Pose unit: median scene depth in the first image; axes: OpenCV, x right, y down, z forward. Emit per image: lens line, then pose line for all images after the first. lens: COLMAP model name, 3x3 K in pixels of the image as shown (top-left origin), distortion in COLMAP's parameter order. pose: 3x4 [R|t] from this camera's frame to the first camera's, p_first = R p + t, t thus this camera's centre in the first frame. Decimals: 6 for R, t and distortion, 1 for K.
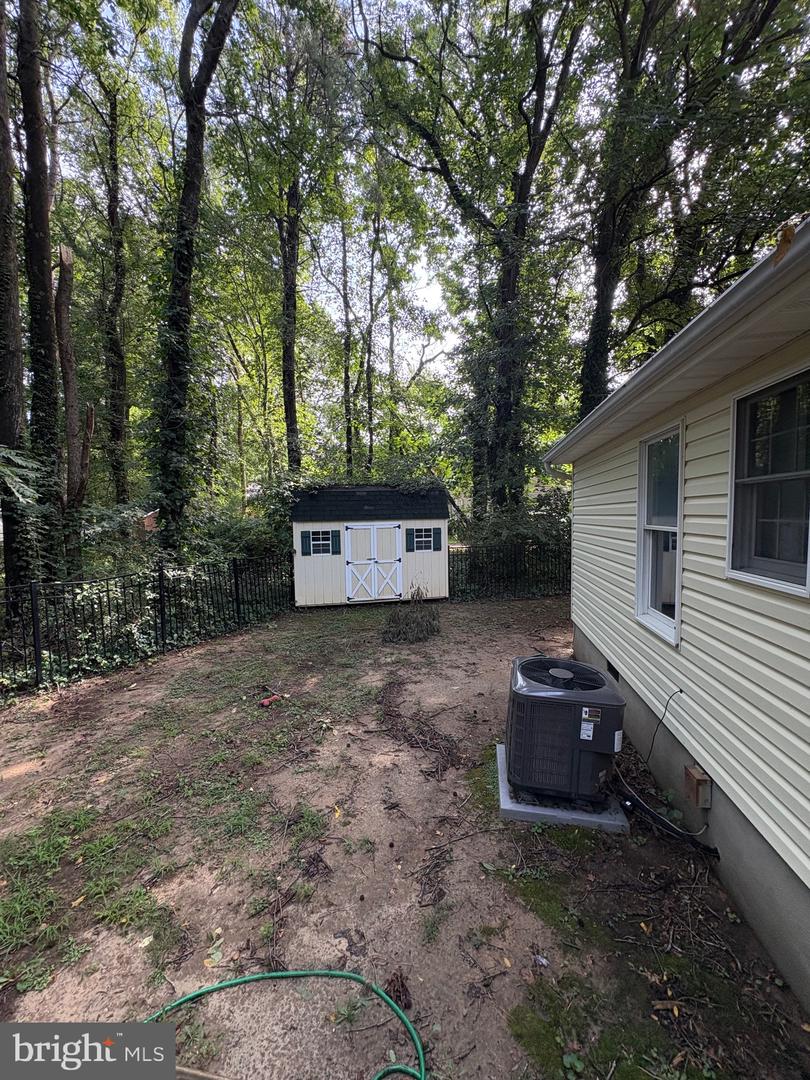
lens RADIAL K [[429.6, 0, 405.0], [0, 429.6, 540.0], [0, 0, 1]] dist [-0.000321, 0.000513]
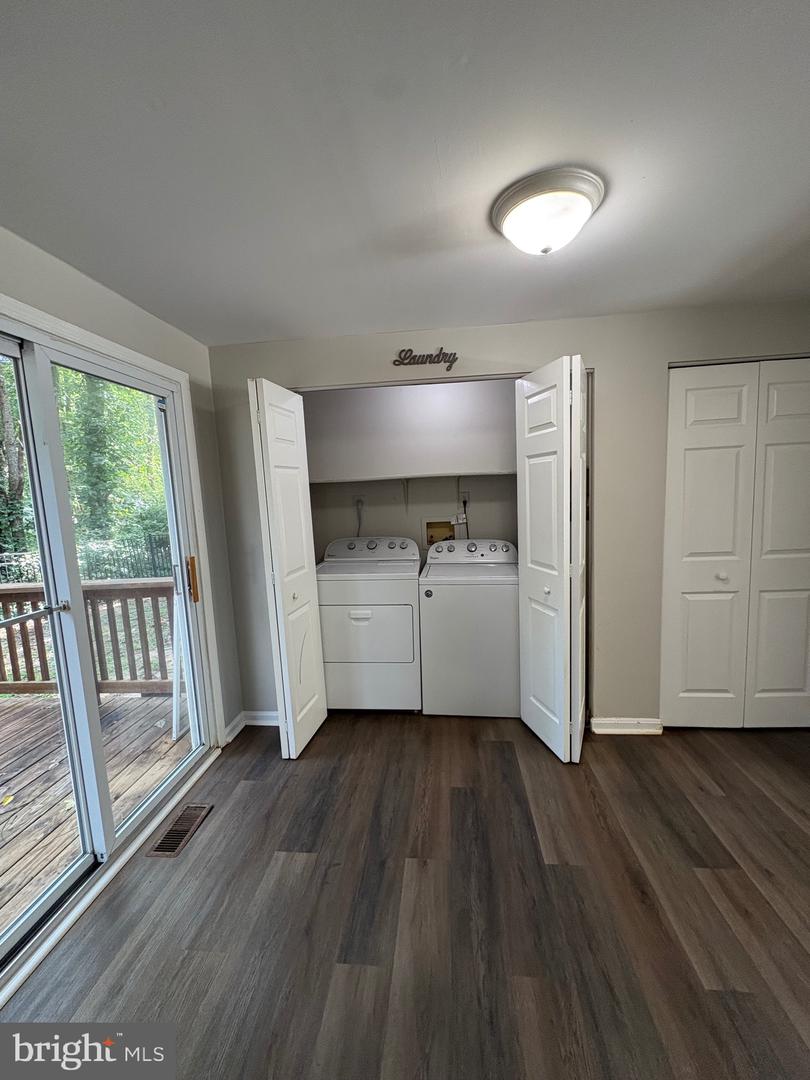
lens RADIAL K [[429.6, 0, 405.0], [0, 429.6, 540.0], [0, 0, 1]] dist [-0.000321, 0.000513]
pose [[0.997209, -0.039186, 0.063557, 0.120160], [0.035632, 0.997788, 0.056129, 0.005766], [-0.065615, -0.053707, 0.996399, -0.143648]]
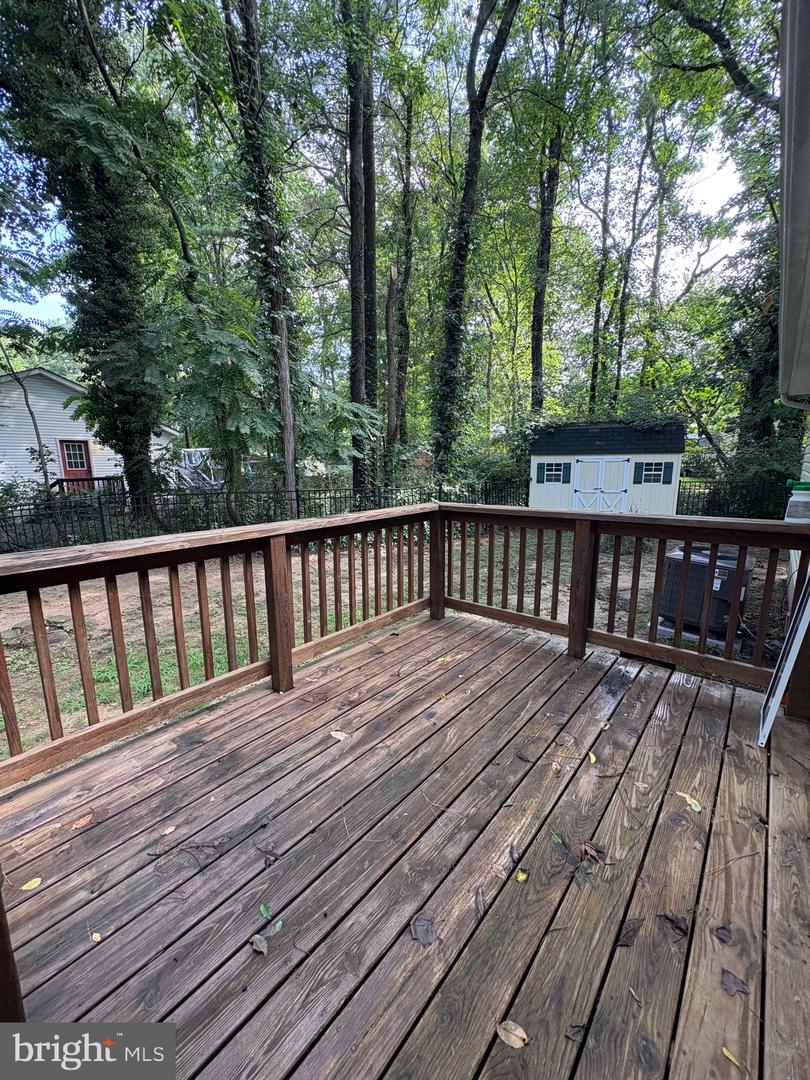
lens RADIAL K [[429.6, 0, 405.0], [0, 429.6, 540.0], [0, 0, 1]] dist [-0.000321, 0.000513]
pose [[0.859151, 0.102994, -0.501249, 0.033539], [-0.035150, 0.989100, 0.142986, 0.016716], [0.510513, -0.105228, 0.853407, -0.125419]]
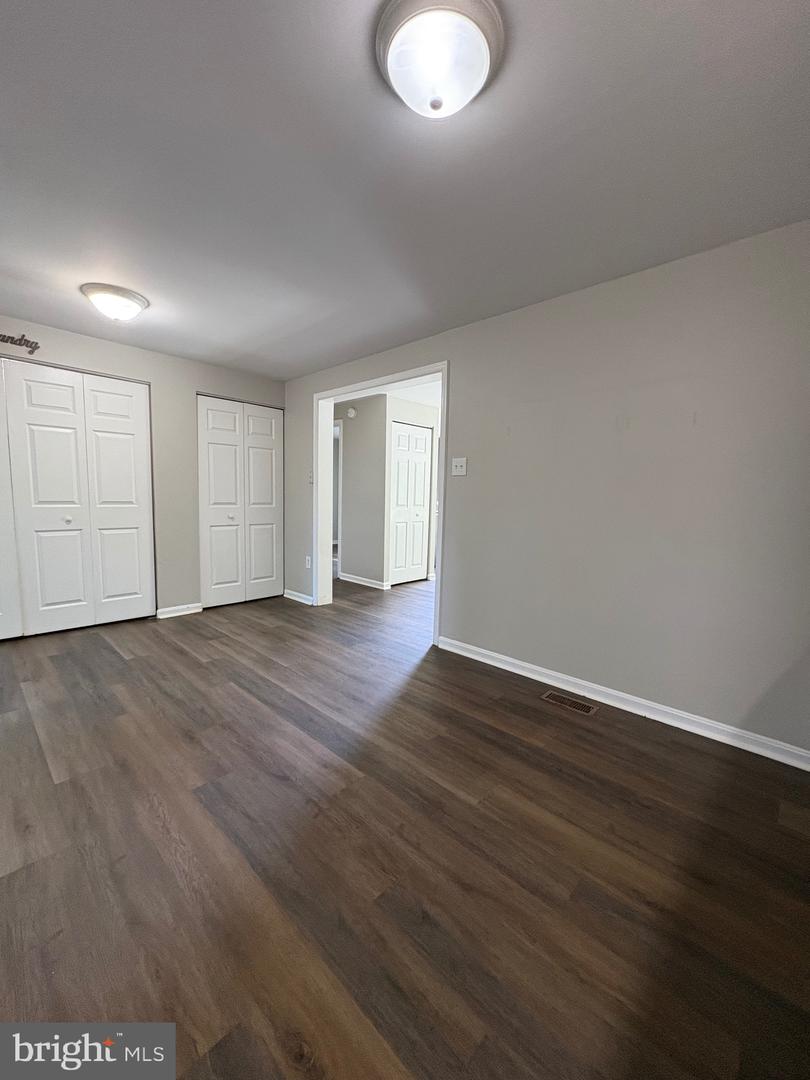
lens RADIAL K [[429.6, 0, 405.0], [0, 429.6, 540.0], [0, 0, 1]] dist [-0.000321, 0.000513]
pose [[0.557311, -0.056344, 0.828390, 0.085318], [0.011623, 0.998127, 0.060069, 0.025013], [-0.830223, -0.023849, 0.556922, -0.222144]]
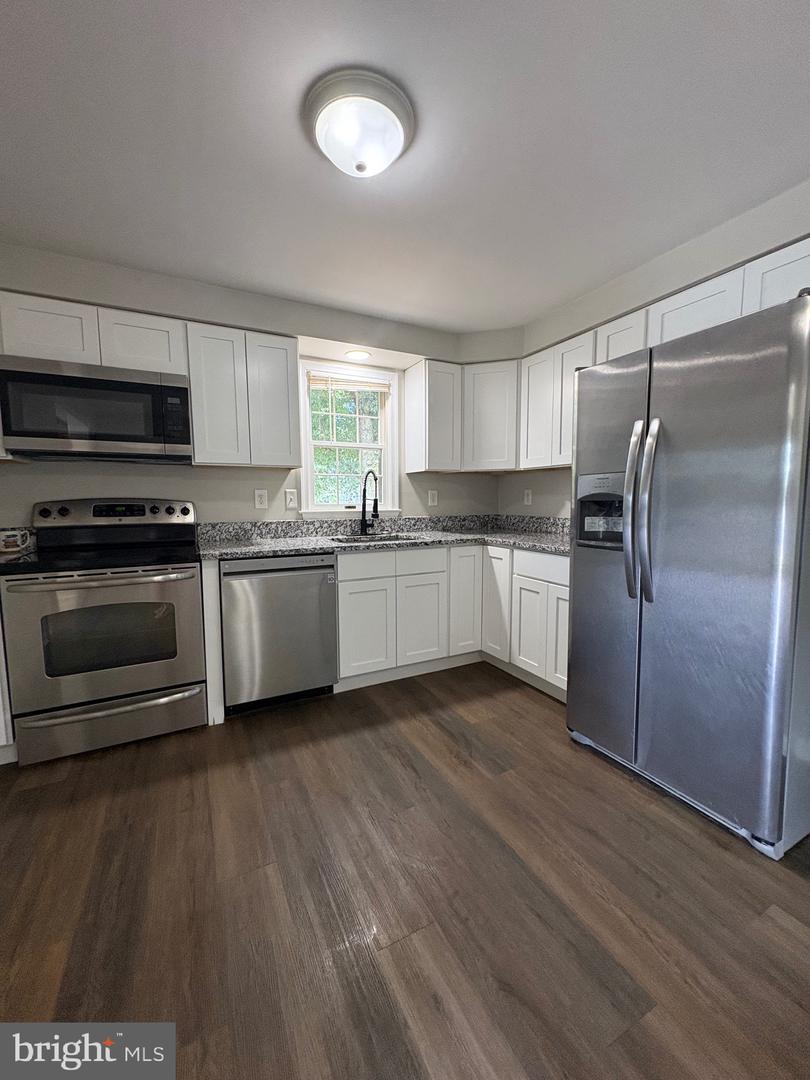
lens RADIAL K [[429.6, 0, 405.0], [0, 429.6, 540.0], [0, 0, 1]] dist [-0.000321, 0.000513]
pose [[-0.802152, 0.078860, -0.591890, 0.174848], [-0.013802, 0.988527, 0.150411, 0.017245], [0.596961, 0.128821, -0.791860, -0.130195]]
